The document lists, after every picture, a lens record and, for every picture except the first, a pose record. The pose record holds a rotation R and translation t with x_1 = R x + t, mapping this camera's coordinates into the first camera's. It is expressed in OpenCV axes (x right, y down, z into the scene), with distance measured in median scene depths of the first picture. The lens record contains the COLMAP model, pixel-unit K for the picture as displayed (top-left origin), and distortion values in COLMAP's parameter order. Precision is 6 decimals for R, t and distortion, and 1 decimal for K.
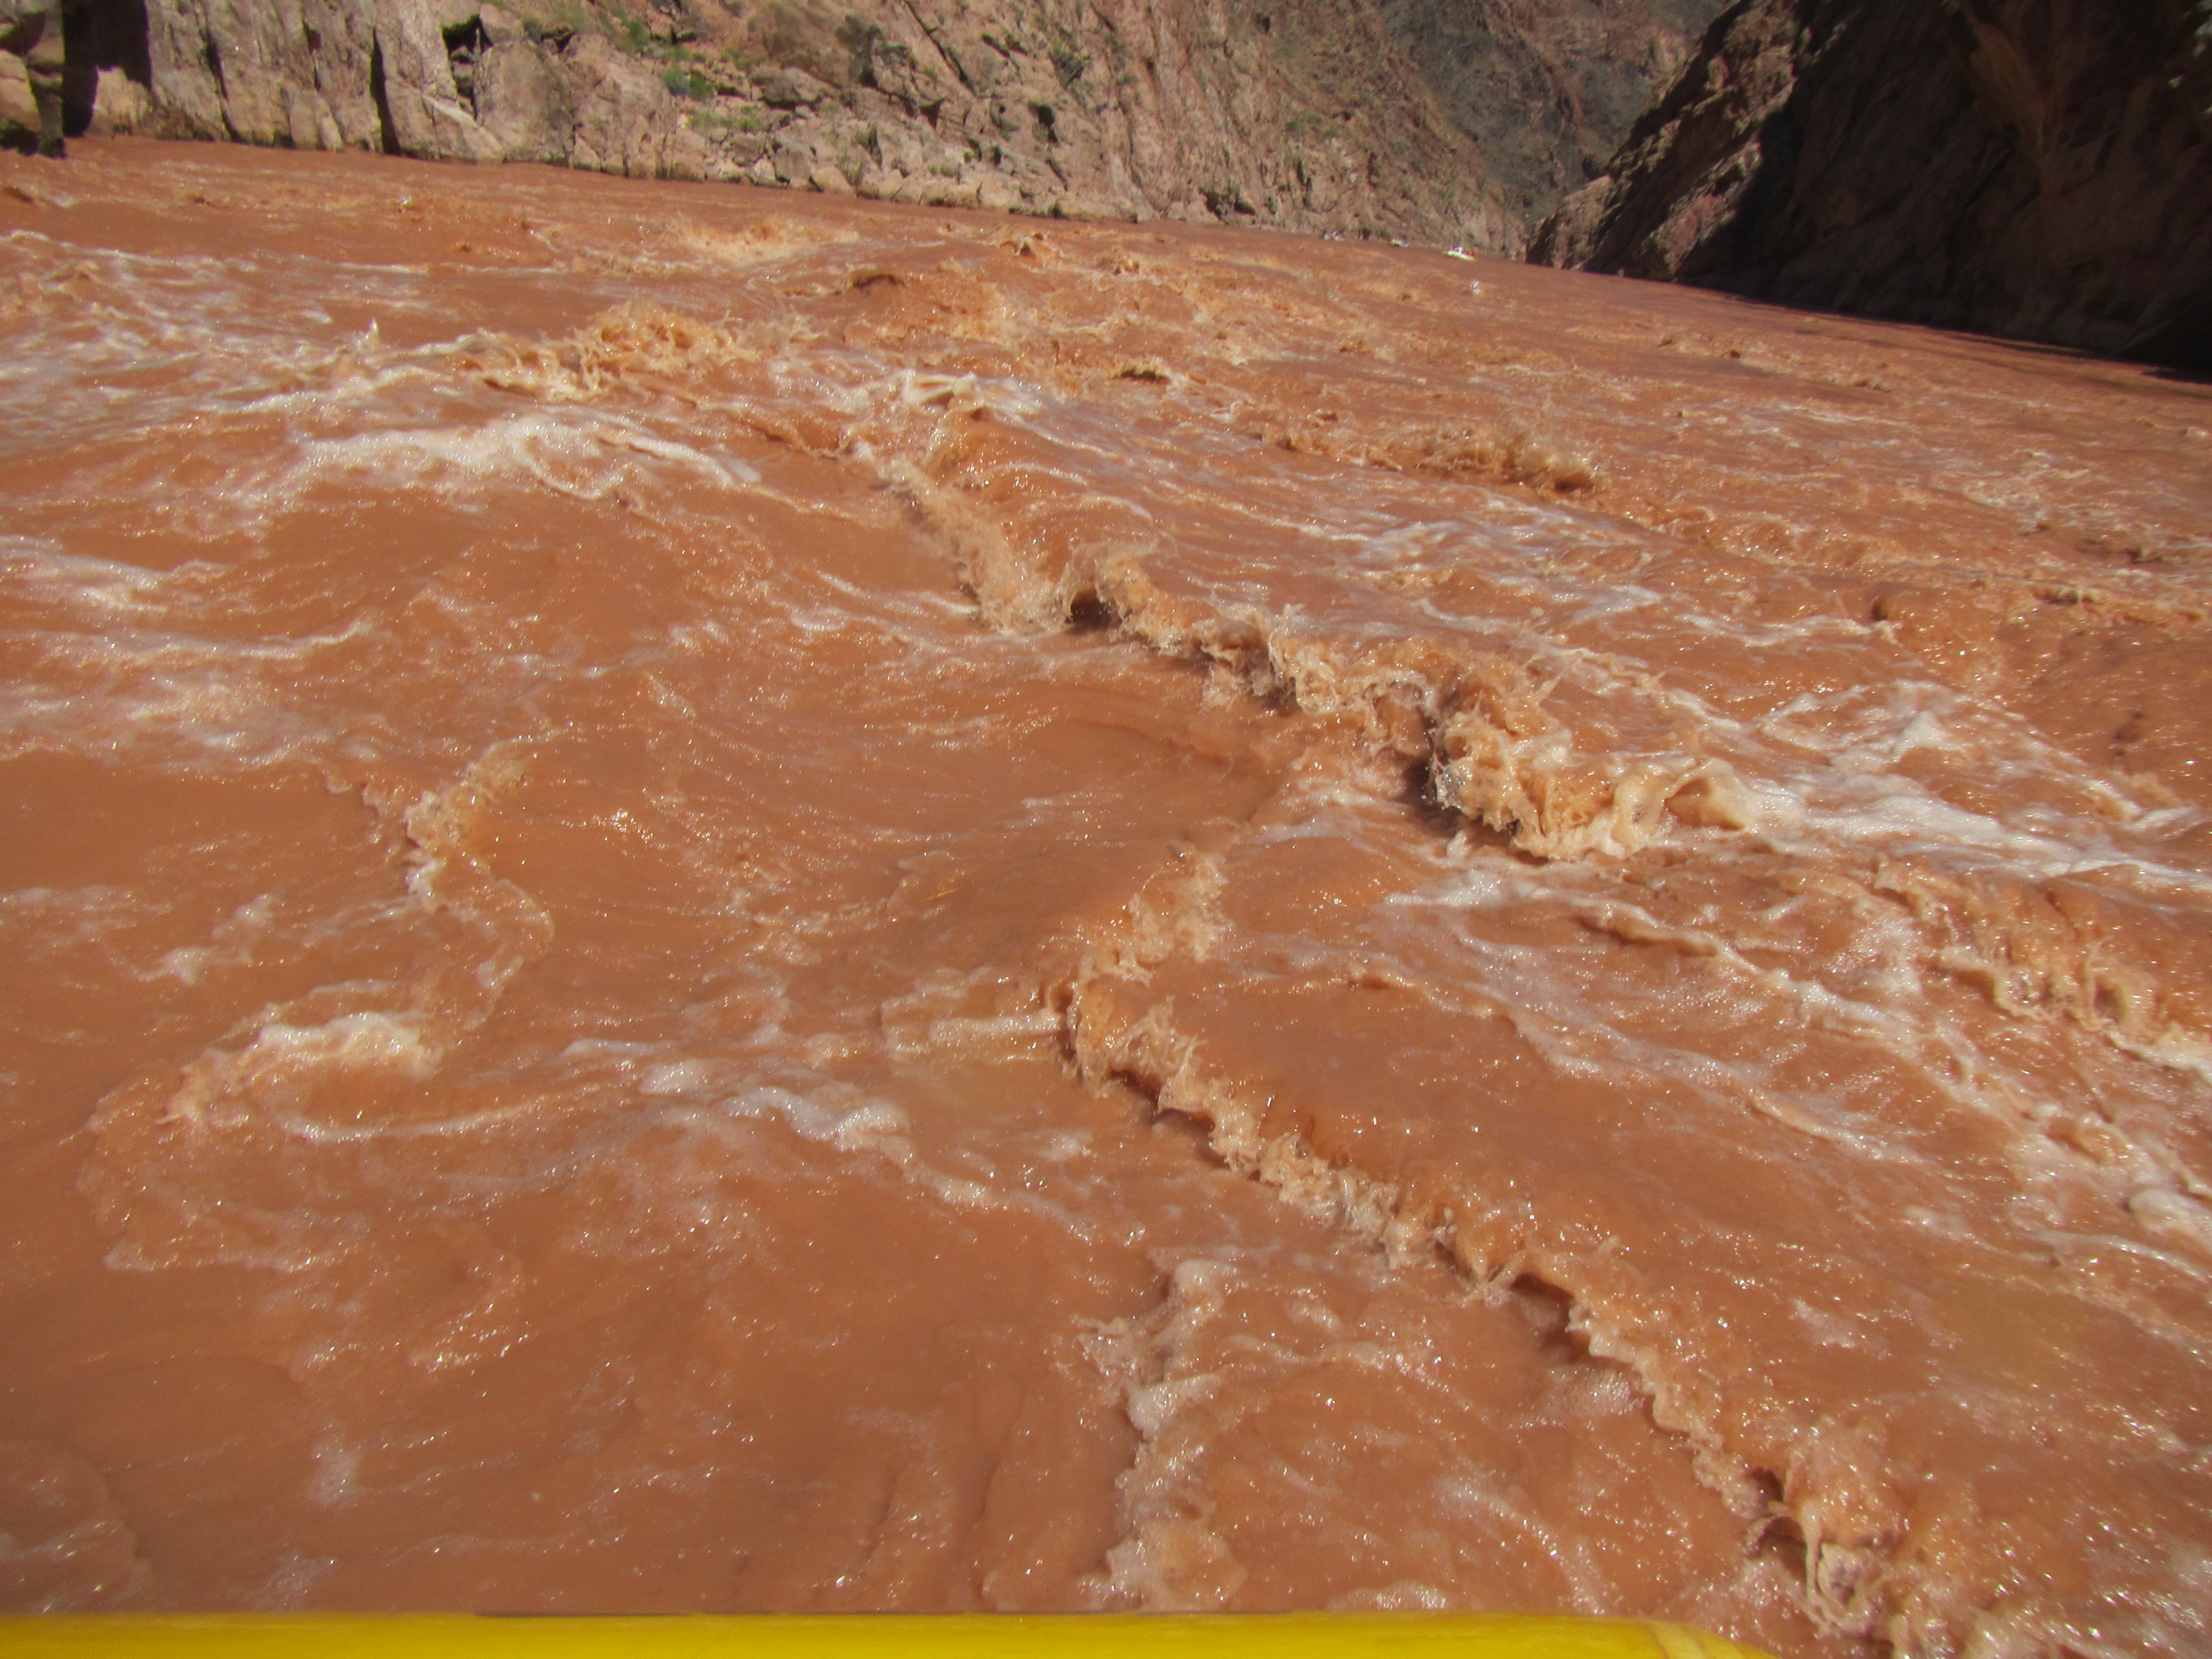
lens RADIAL K [[1832.9, 0, 1123.3], [0, 1832.9, 834.3], [0, 0, 1]] dist [-0.002688, -0.005338]
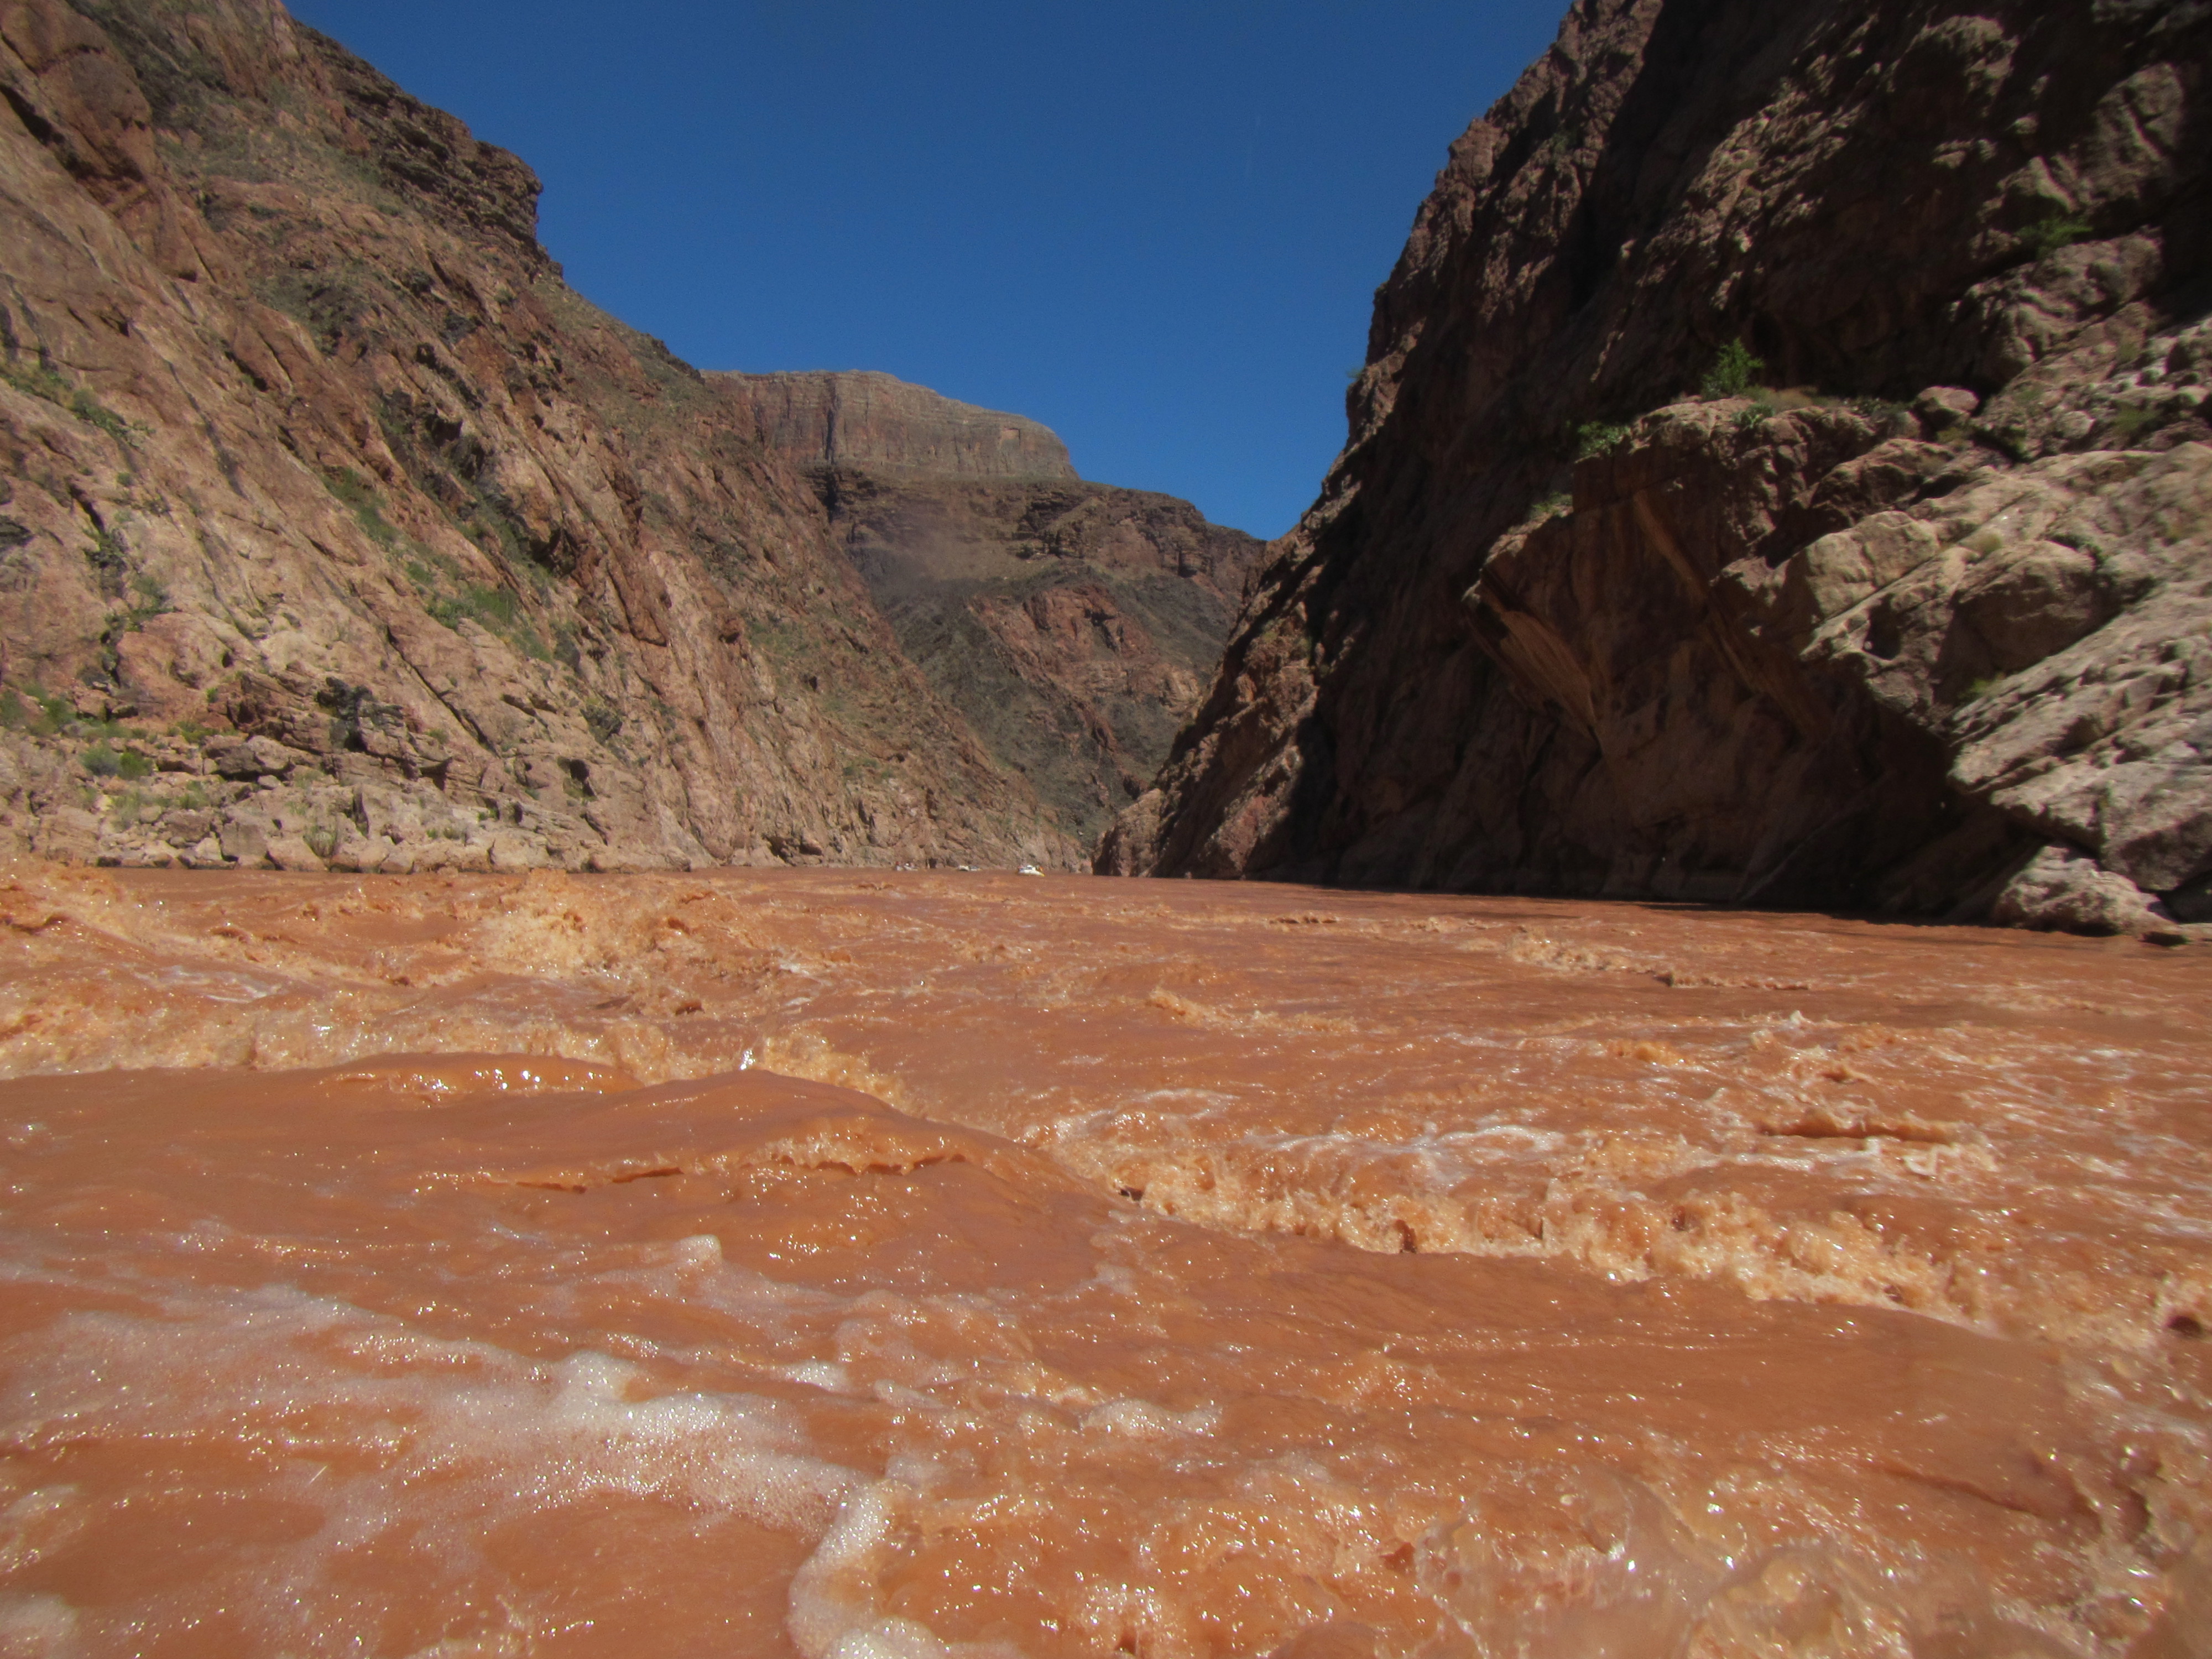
lens RADIAL K [[1832.0, 0, 1121.3], [0, 1832.0, 817.7], [0, 0, 1]] dist [0.003698, -0.002182]
pose [[0.969827, -0.084842, 0.228554, 0.005929], [0.156742, 0.935042, -0.318008, -0.019947], [-0.186727, 0.344237, 0.920127, 0.064364]]
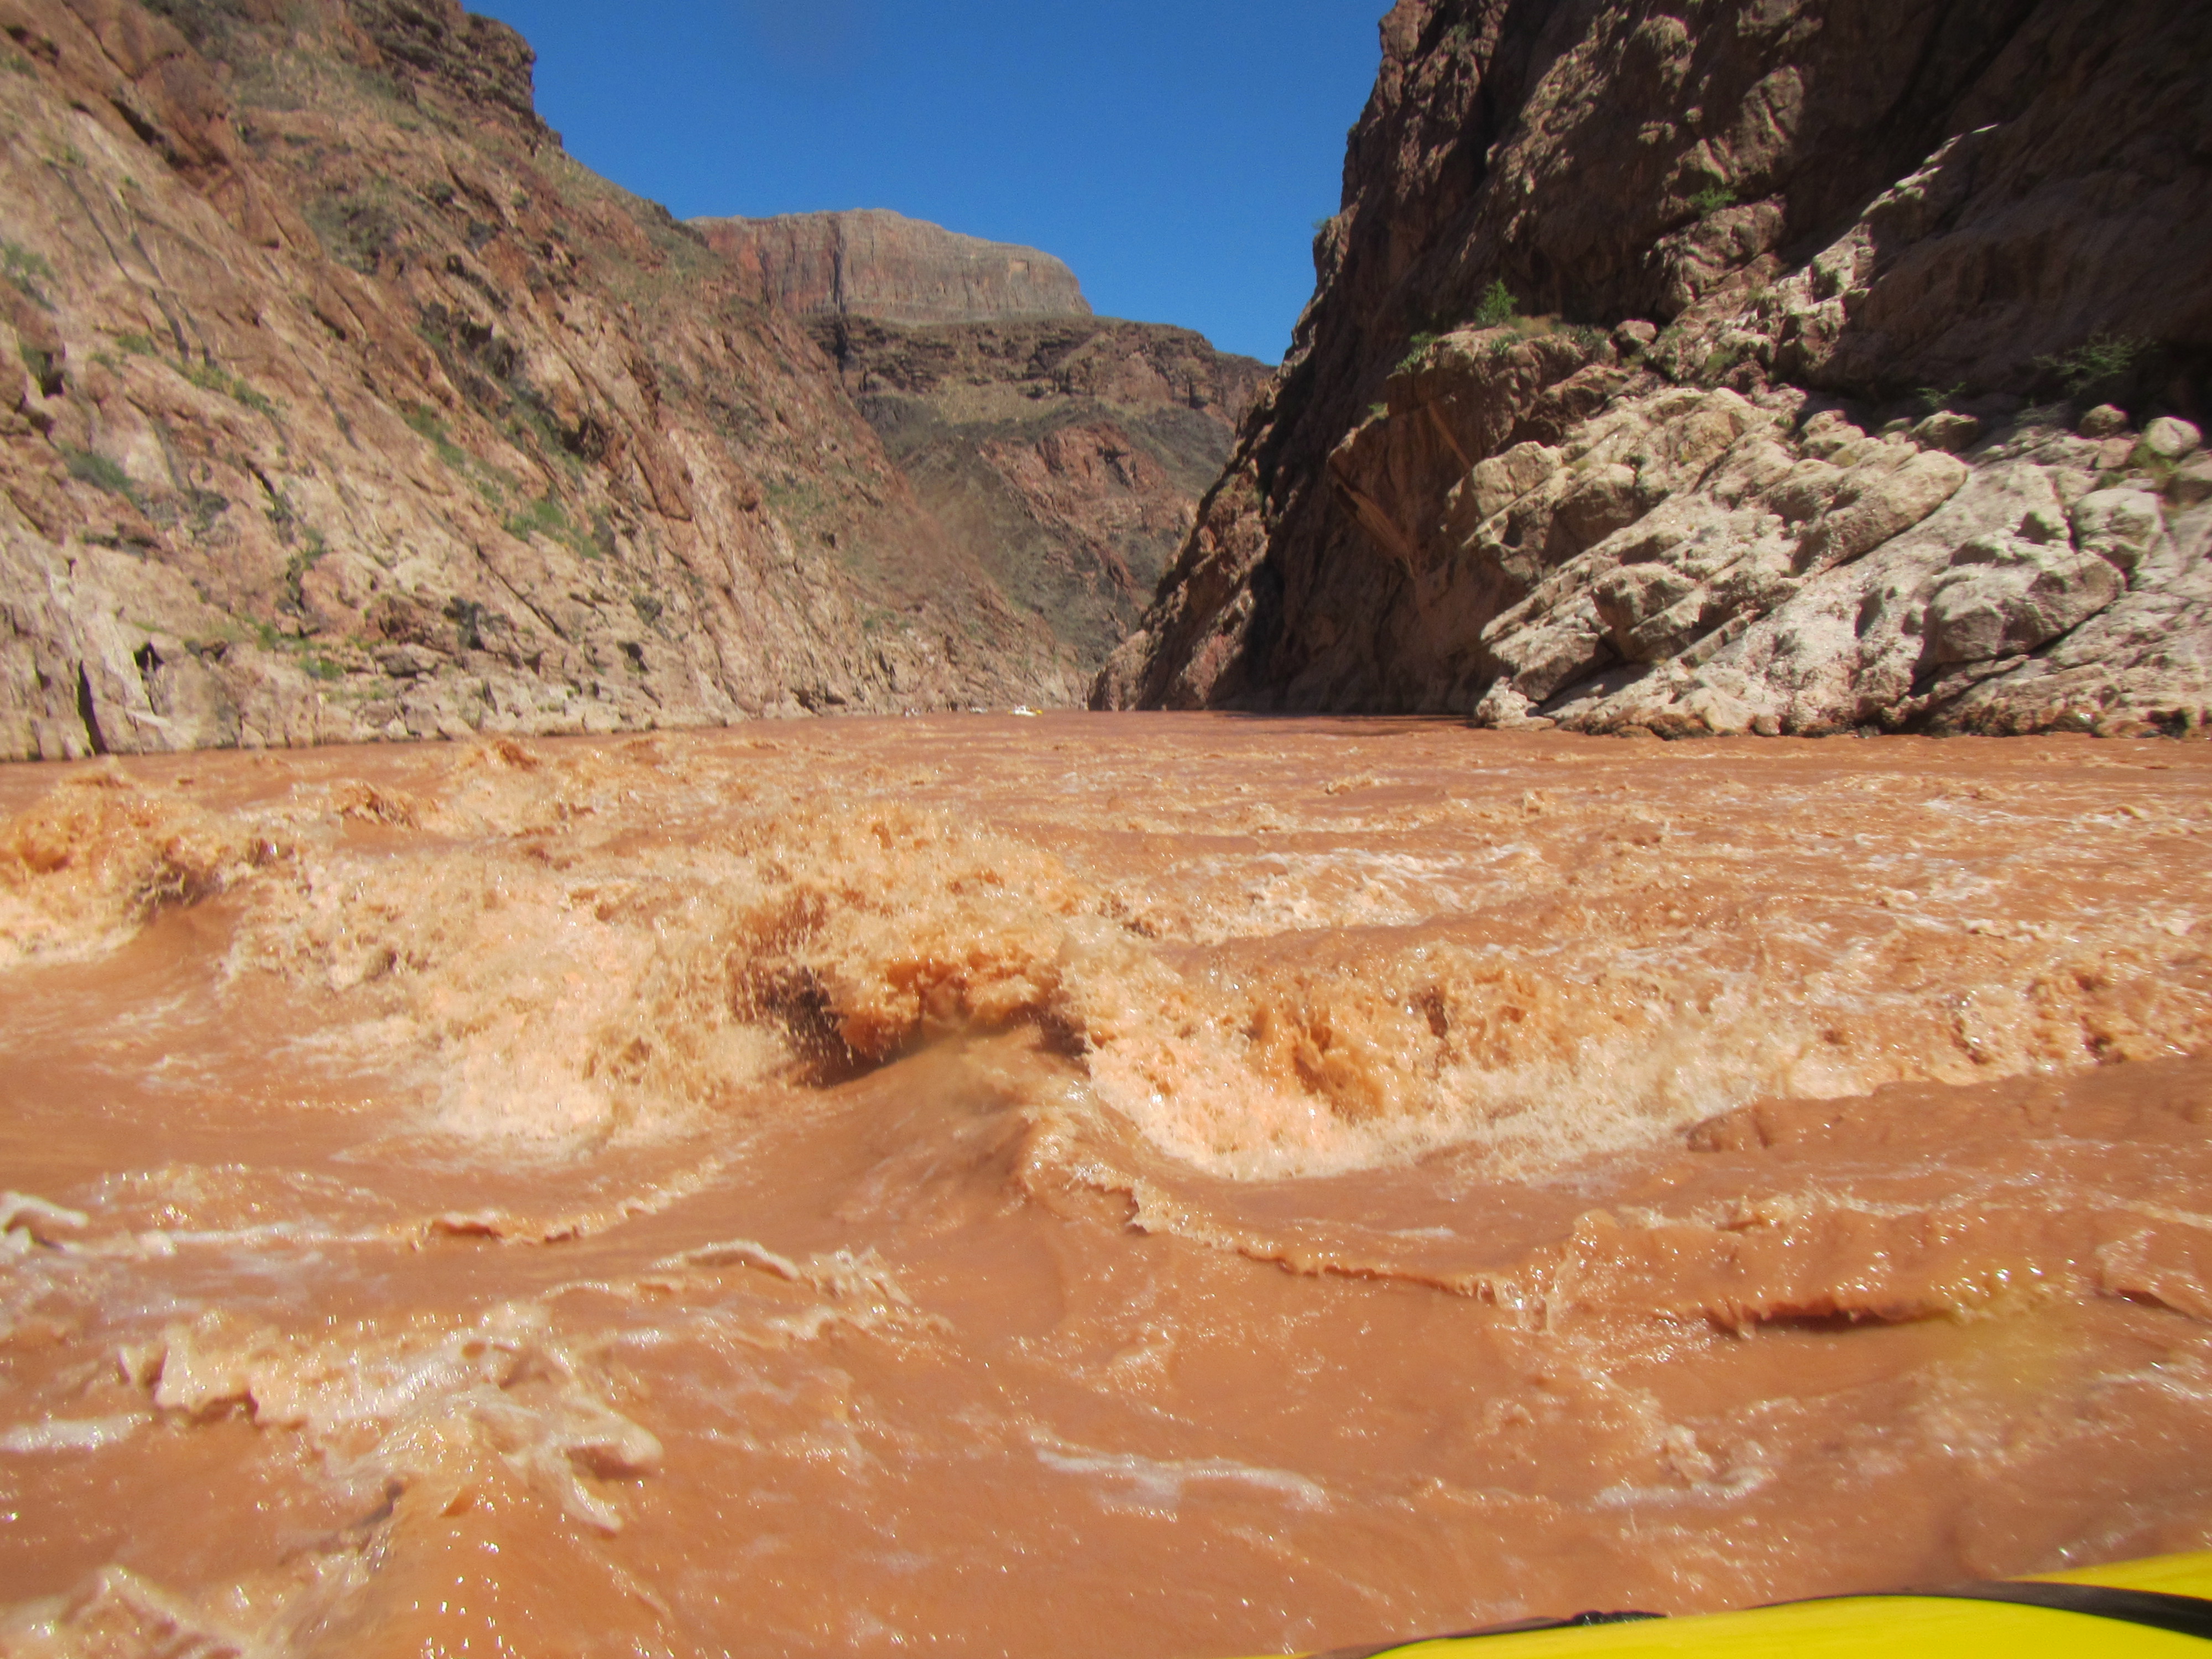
lens RADIAL K [[1832.0, 0, 1121.3], [0, 1832.0, 817.7], [0, 0, 1]] dist [0.003698, -0.002182]
pose [[0.968447, -0.150257, 0.198829, 0.006172], [0.196080, 0.951826, -0.235755, 0.027334], [-0.153827, 0.267303, 0.951255, -0.078691]]
